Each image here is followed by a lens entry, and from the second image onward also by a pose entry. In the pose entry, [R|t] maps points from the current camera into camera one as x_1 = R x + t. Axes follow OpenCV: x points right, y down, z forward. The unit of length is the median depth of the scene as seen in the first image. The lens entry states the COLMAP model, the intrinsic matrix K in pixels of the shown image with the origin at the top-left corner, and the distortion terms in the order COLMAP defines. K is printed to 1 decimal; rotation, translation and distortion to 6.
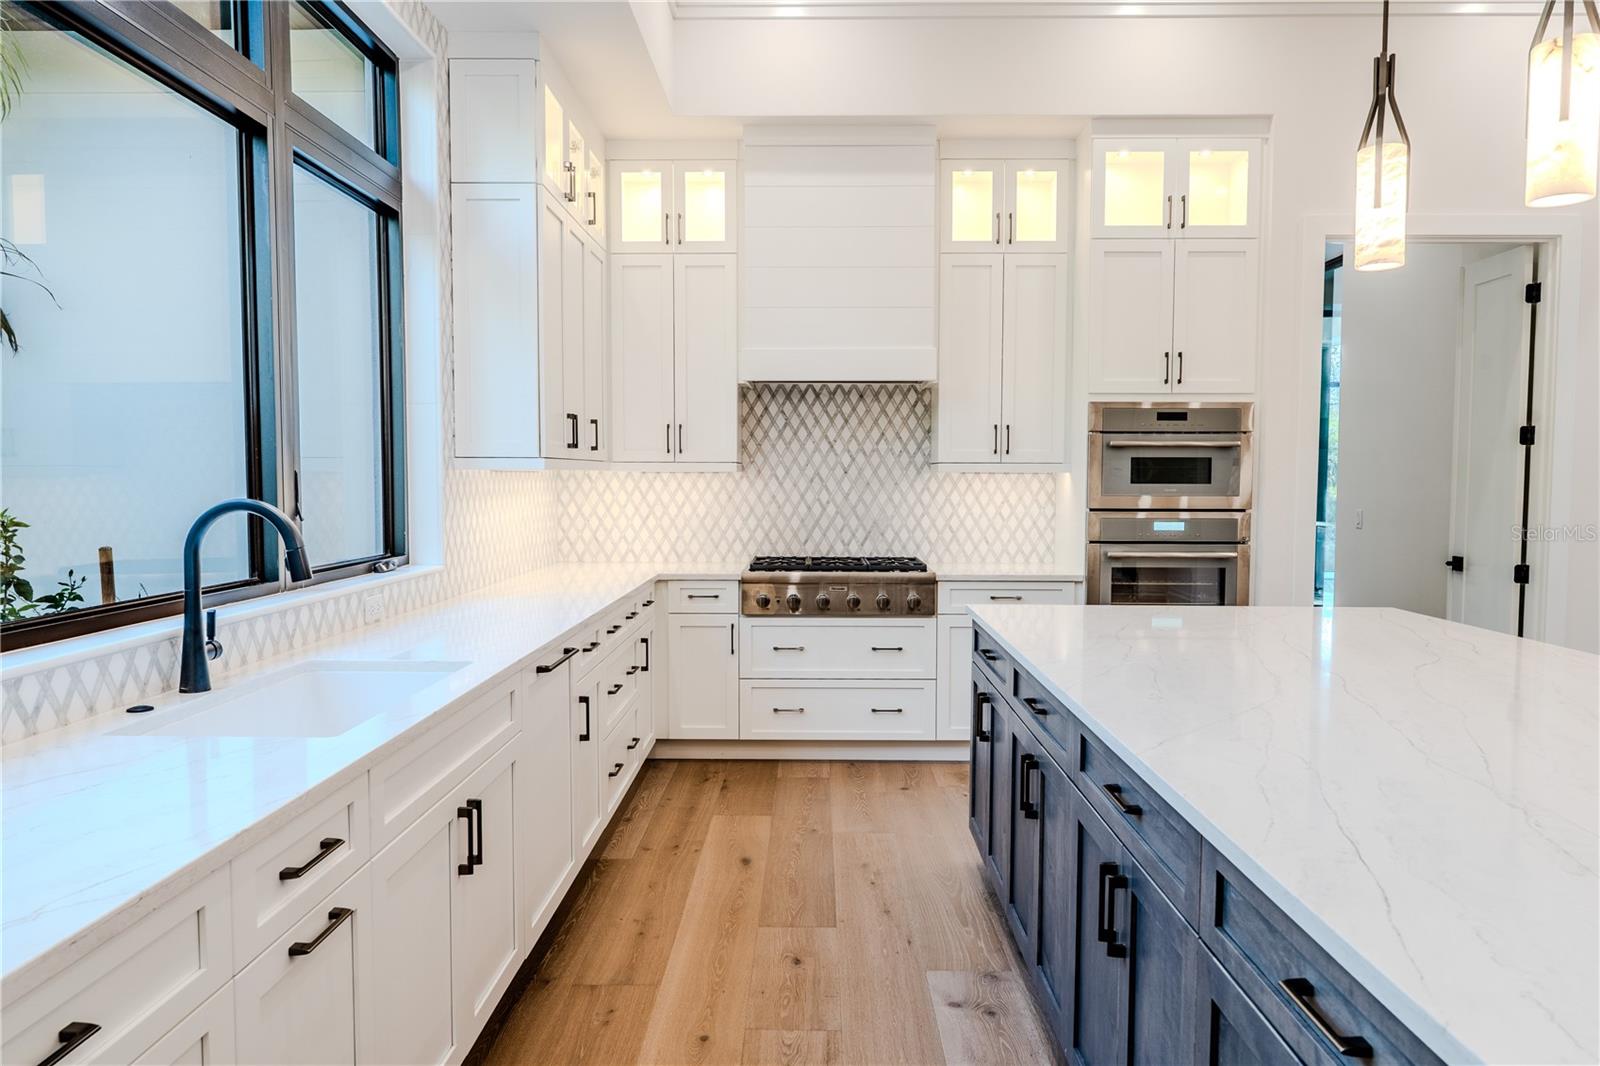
lens RADIAL K [[1078.6, 0, 807.9], [0, 1078.6, 536.4], [0, 0, 1]] dist [0.002583, 0.000209]
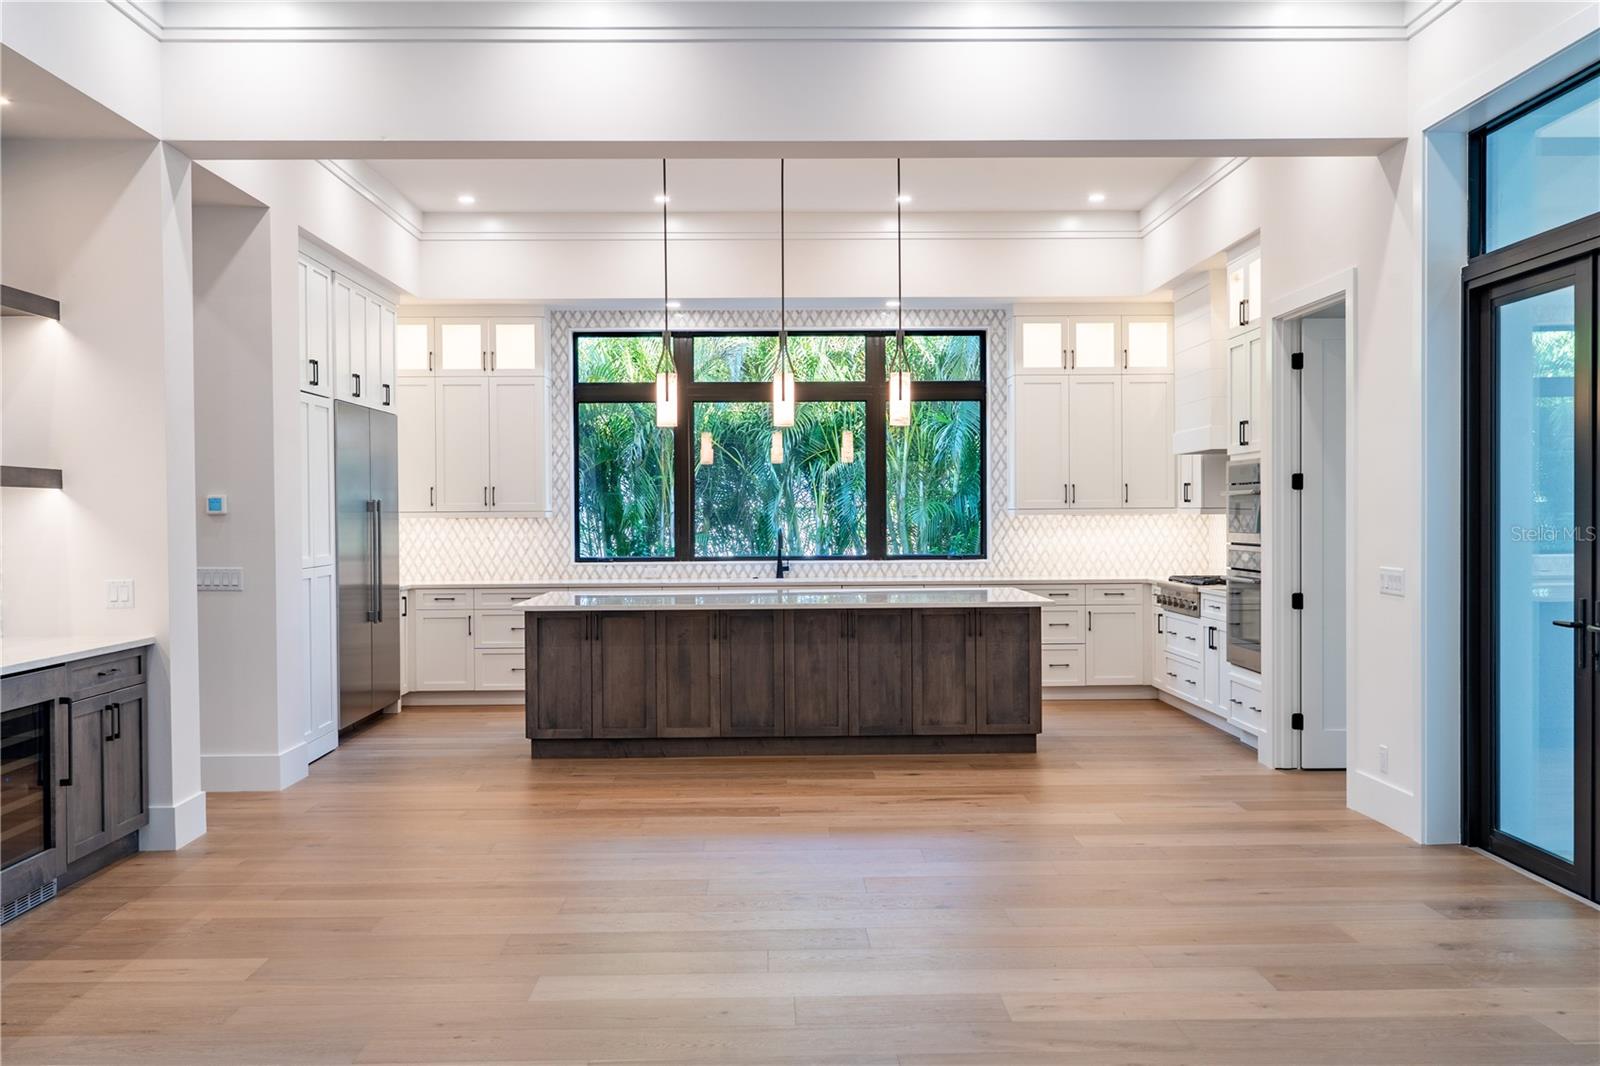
lens RADIAL K [[1519.9, 0, 792.9], [0, 1519.9, 538.7], [0, 0, 1]] dist [-0.017722, 0.000000]
pose [[0.023299, 0.016346, -0.999595, 2.105162], [-0.048796, 0.998693, 0.015194, -0.033580], [0.998537, 0.048422, 0.024067, 0.424040]]
